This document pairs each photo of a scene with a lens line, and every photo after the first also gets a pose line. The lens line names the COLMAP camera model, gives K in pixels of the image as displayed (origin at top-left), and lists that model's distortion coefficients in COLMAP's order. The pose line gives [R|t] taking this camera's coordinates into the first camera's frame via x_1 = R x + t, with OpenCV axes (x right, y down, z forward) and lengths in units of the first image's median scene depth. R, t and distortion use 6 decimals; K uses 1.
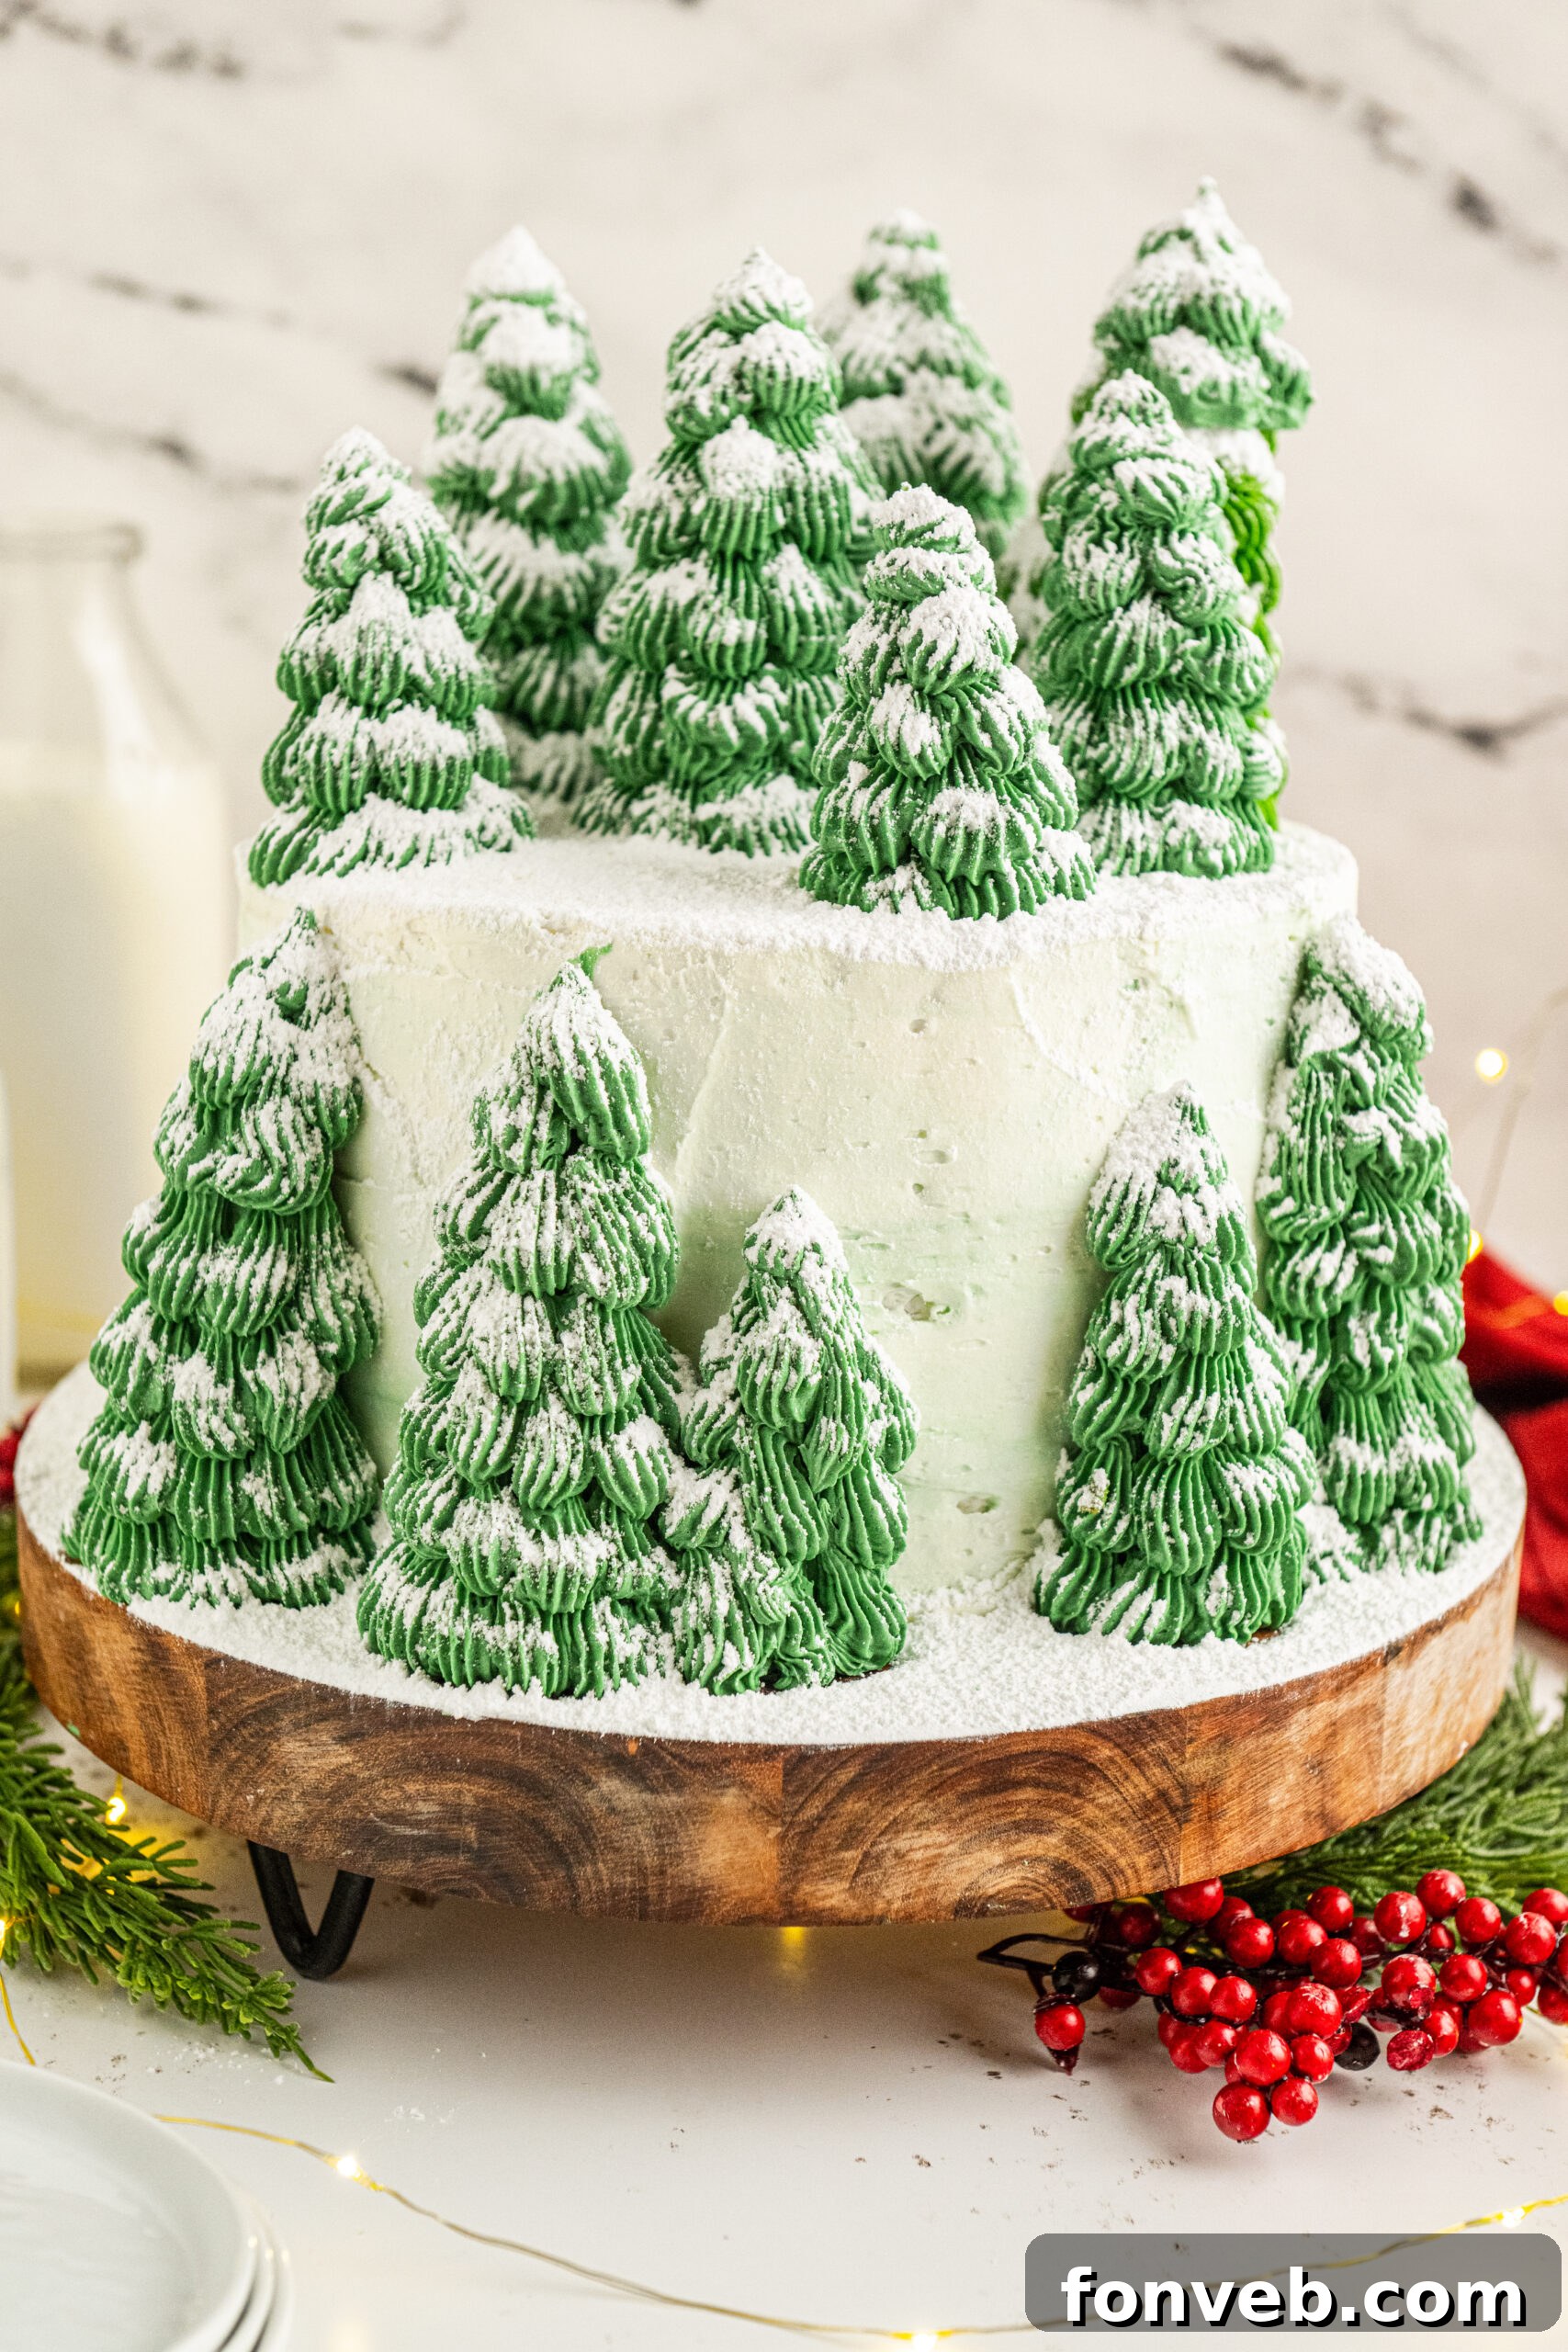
lens RADIAL K [[4587.8, 0, 783.4], [0, 4587.8, 1129.3], [0, 0, 1]] dist [-0.003628, 0.456808]
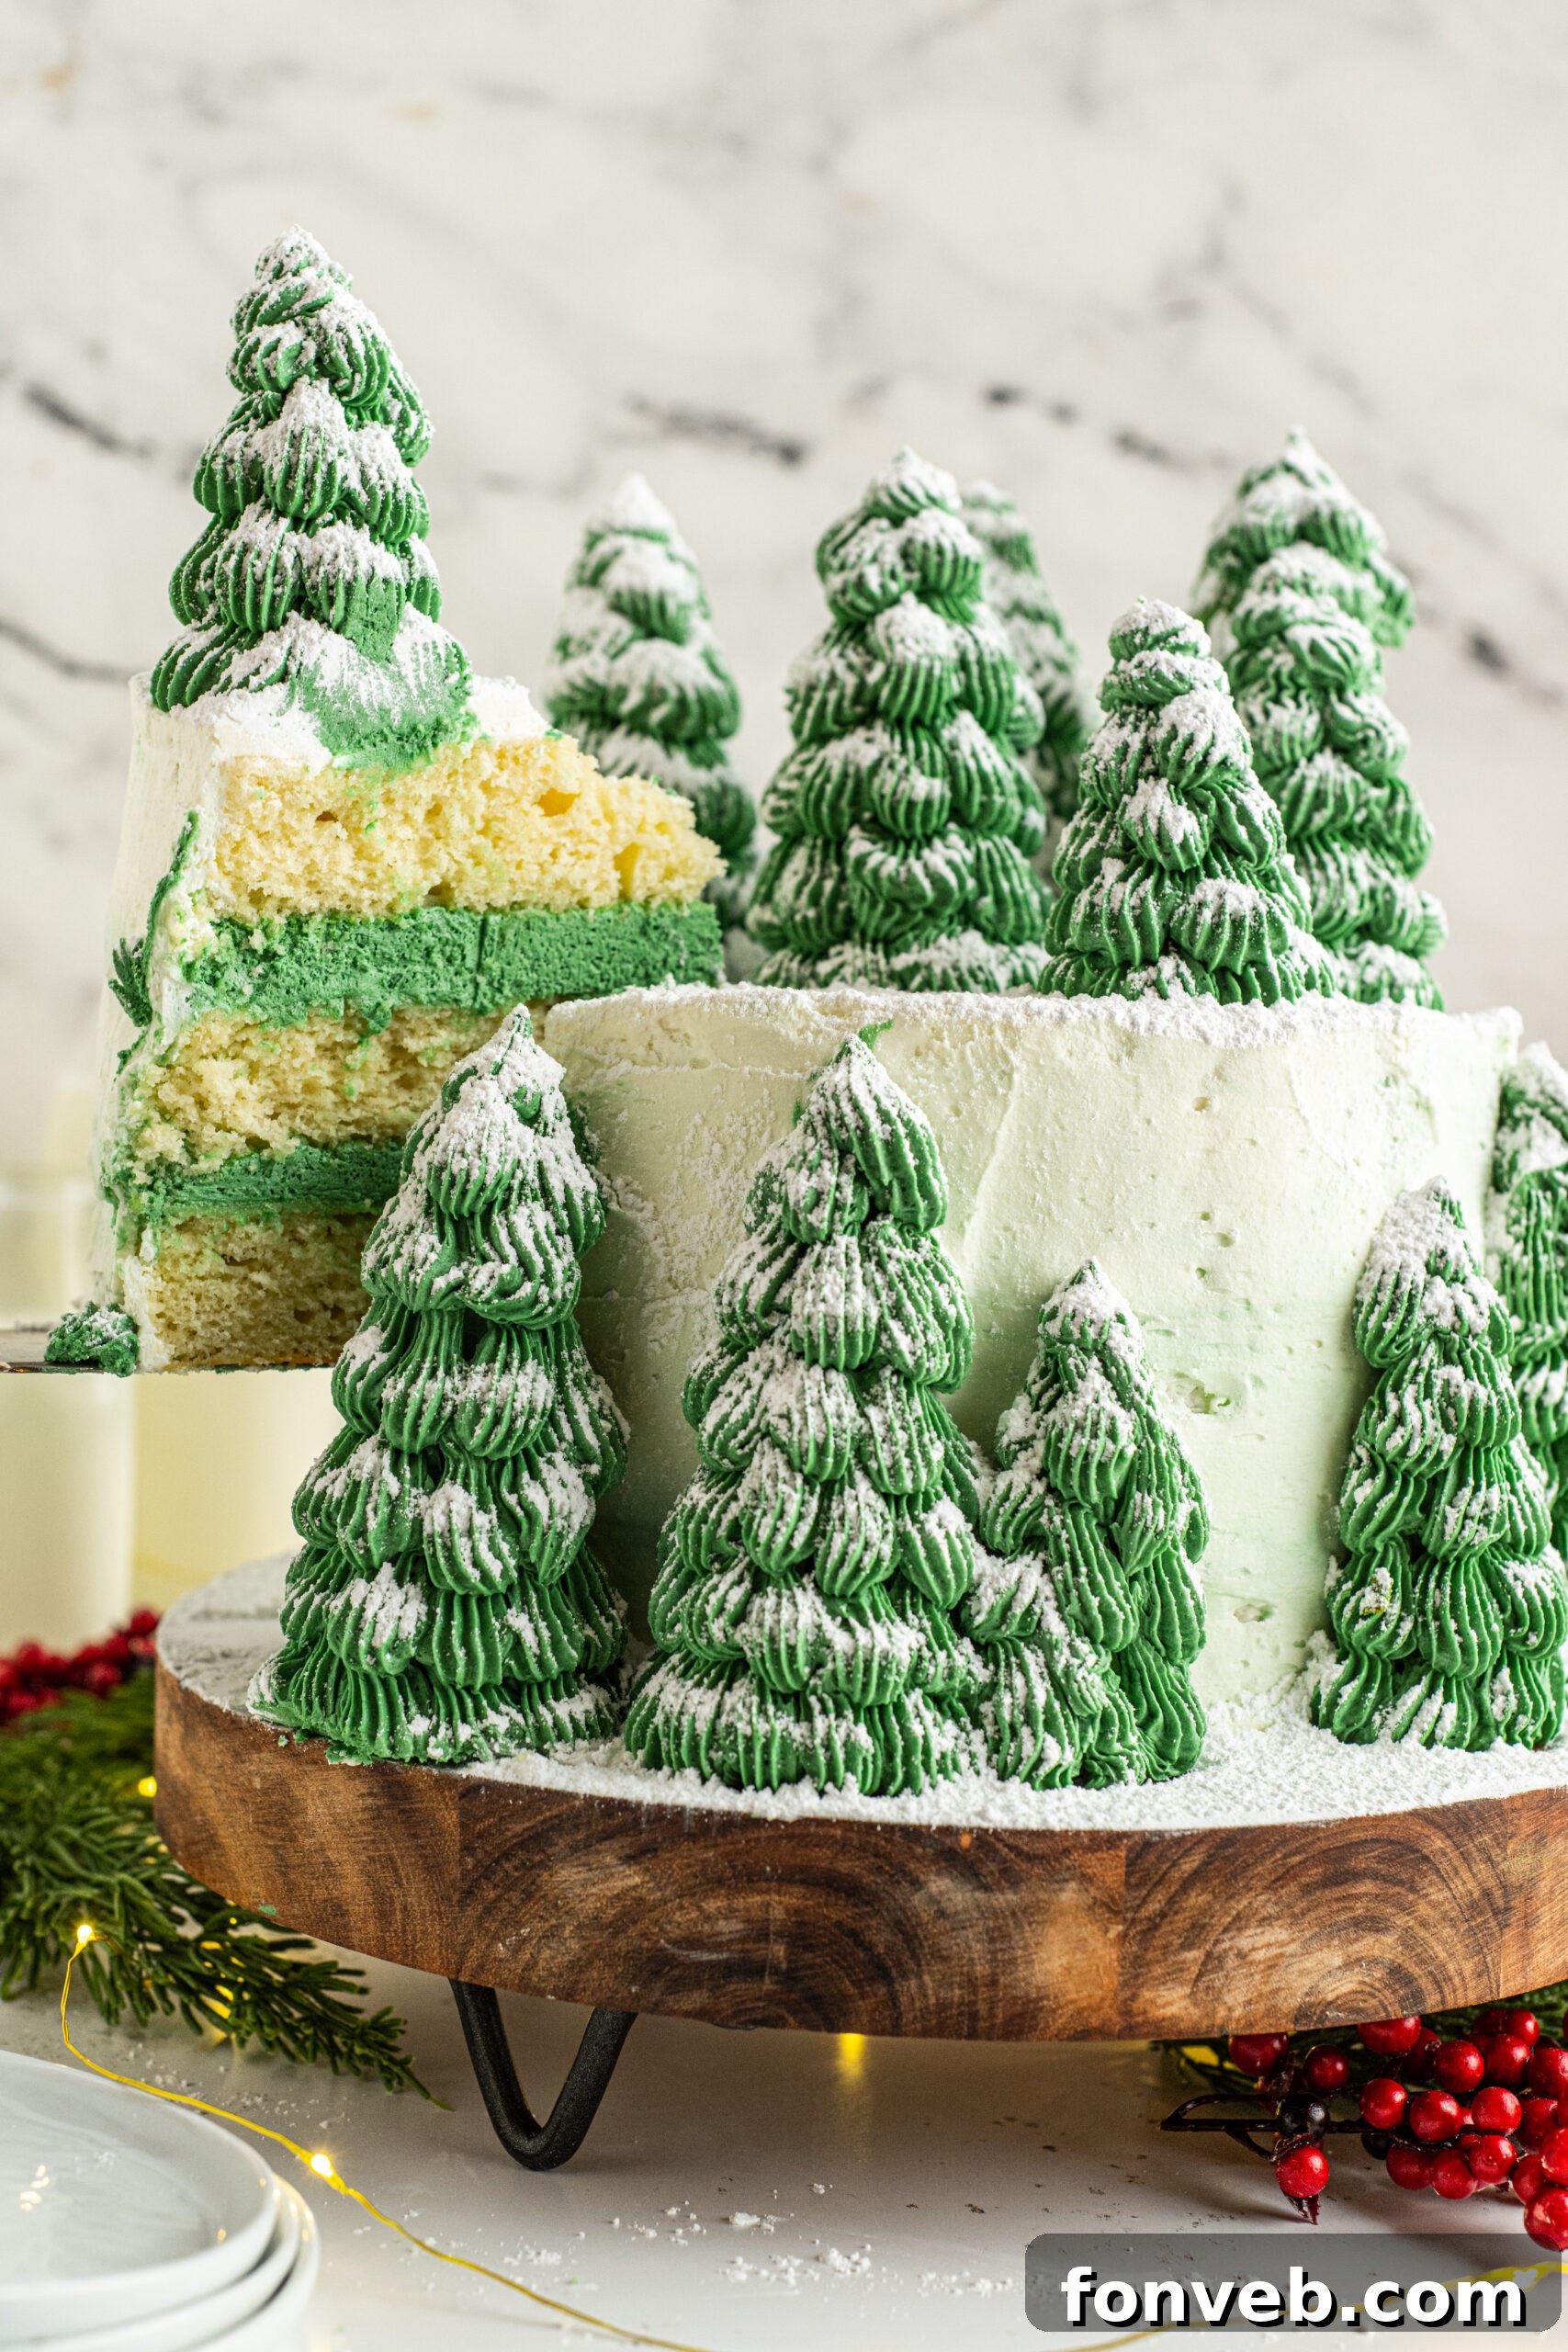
lens RADIAL K [[3880.4, 0, 779.4], [0, 3880.4, 1050.6], [0, 0, 1]] dist [-0.067450, 0.238477]
pose [[0.987485, 0.007461, 0.157536, -0.189713], [0.027682, 0.975174, -0.219703, 0.145705], [-0.155264, 0.221314, 0.962763, 0.208350]]
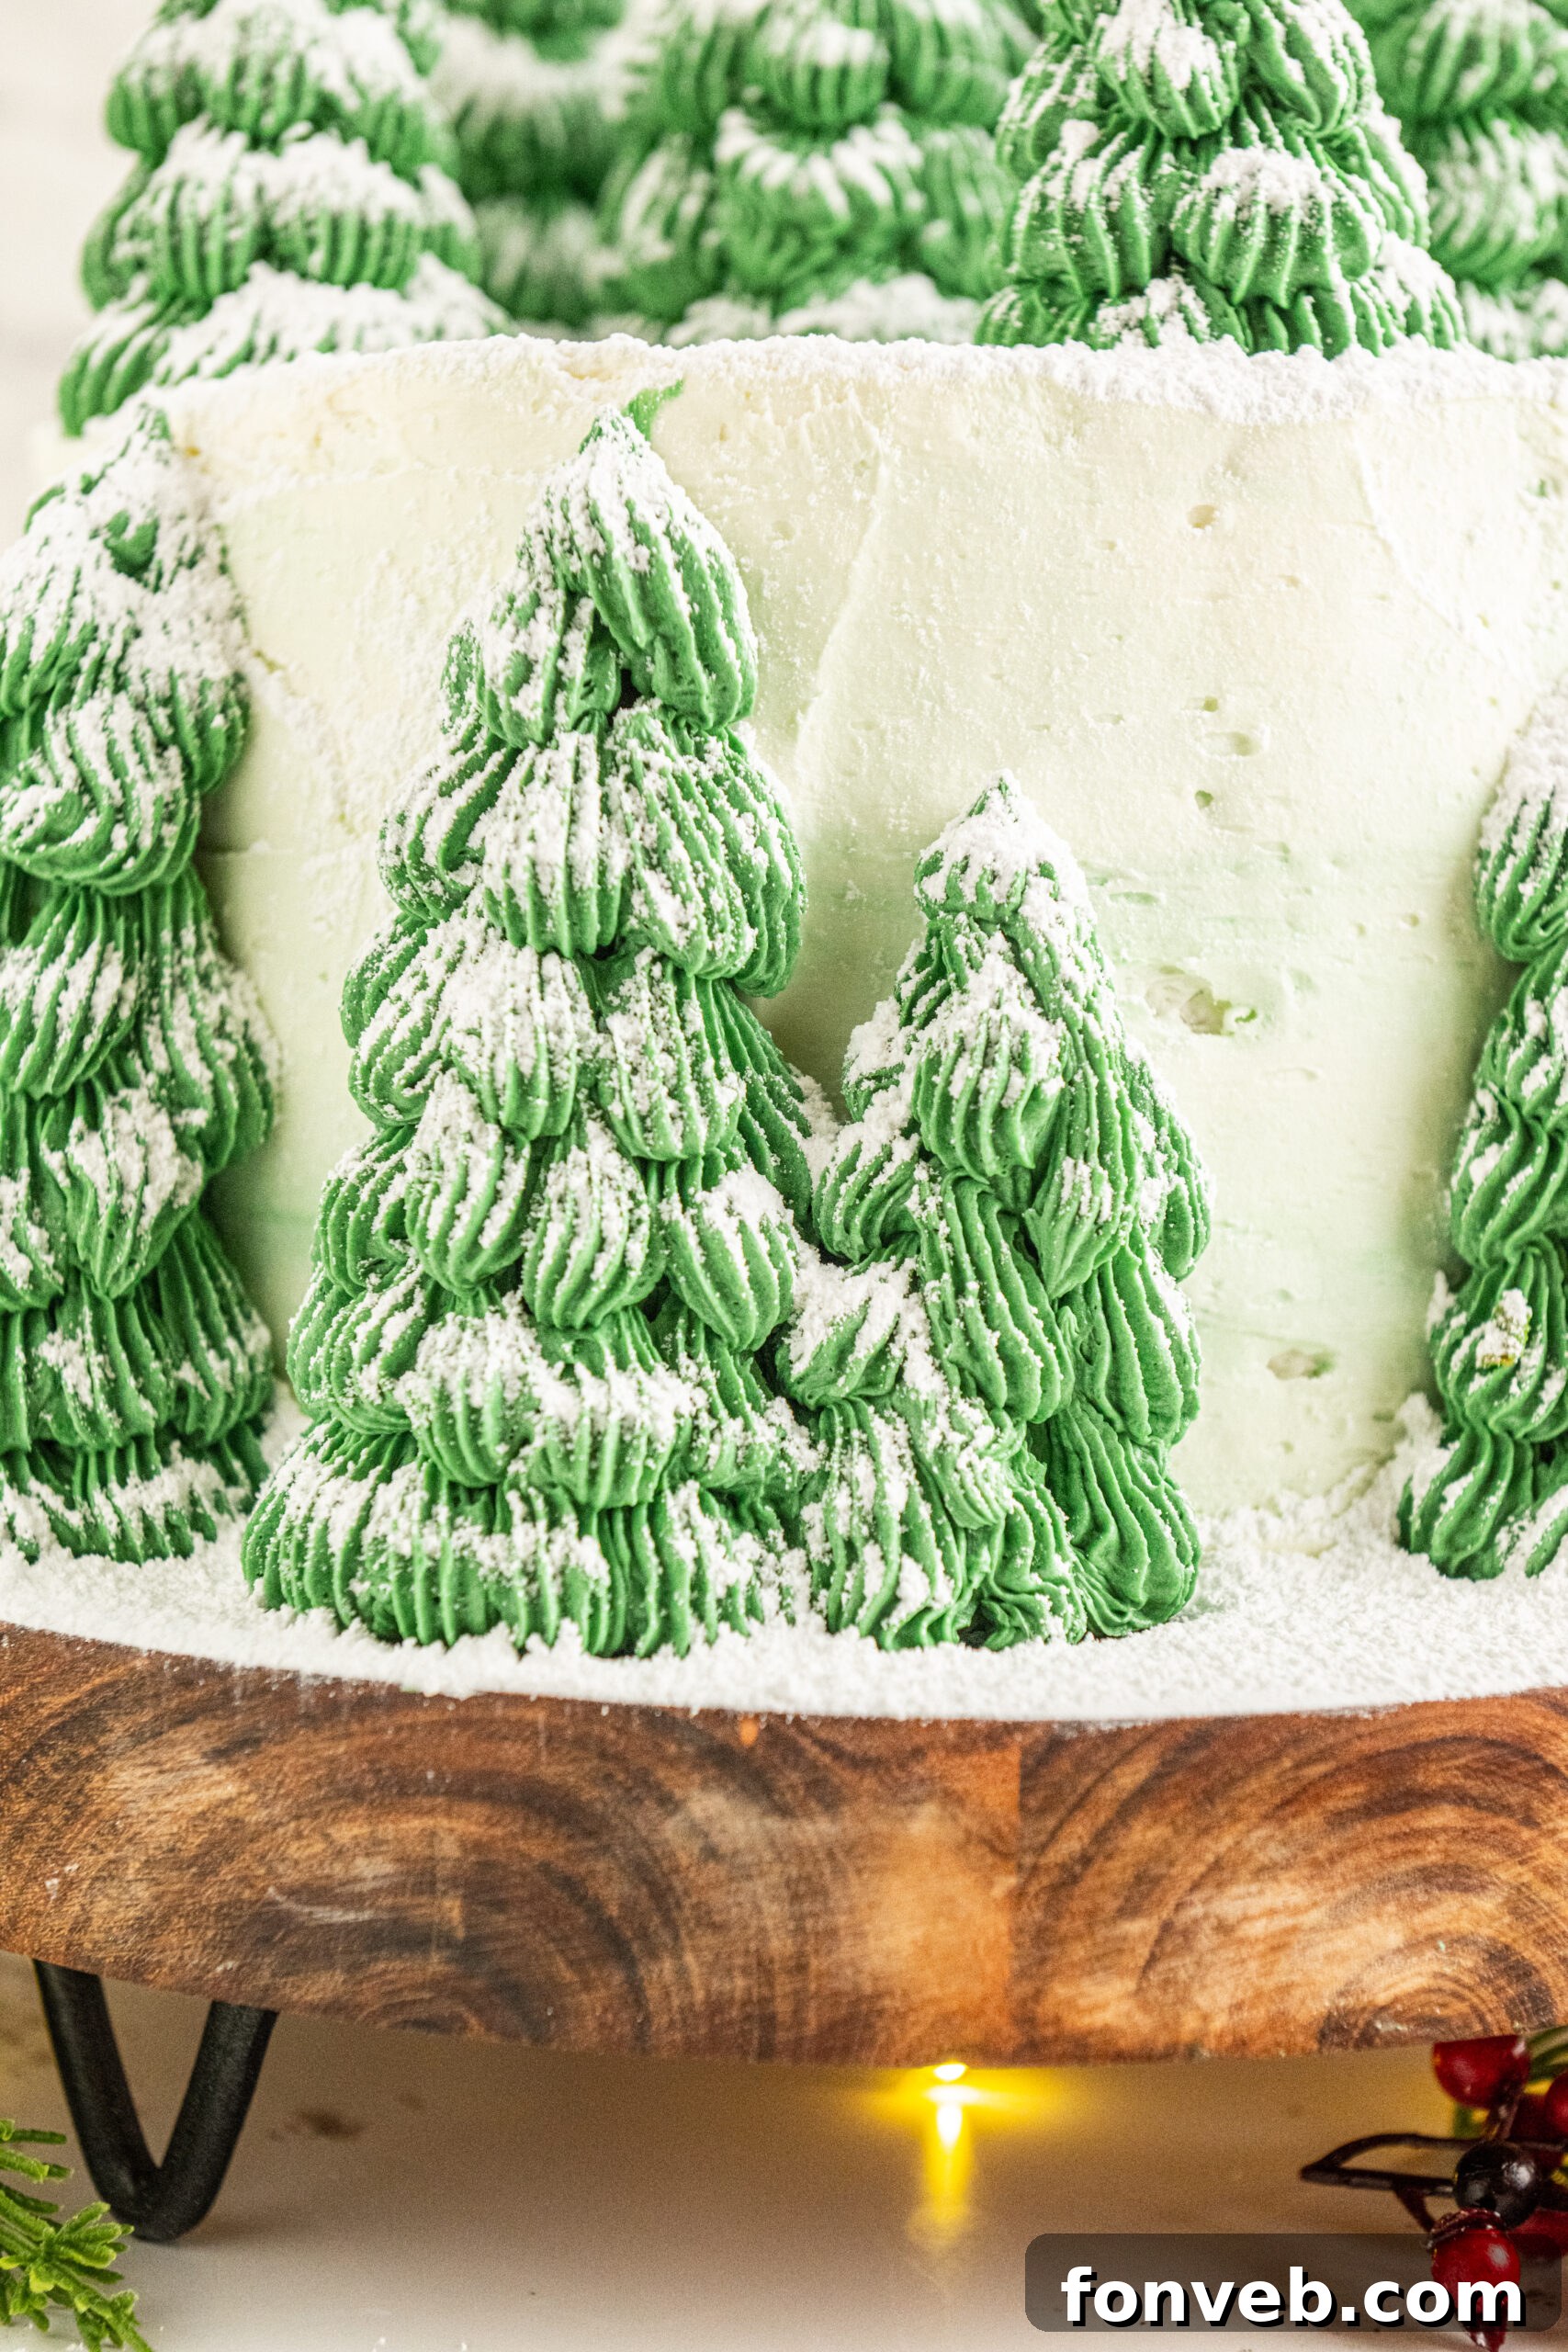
lens RADIAL K [[4587.8, 0, 783.4], [0, 4587.8, 1129.3], [0, 0, 1]] dist [-0.003628, 0.456808]
pose [[0.998676, -0.008197, 0.050787, -0.054728], [0.015390, 0.989617, -0.142901, 0.137911], [-0.049088, 0.143494, 0.988433, 0.426570]]
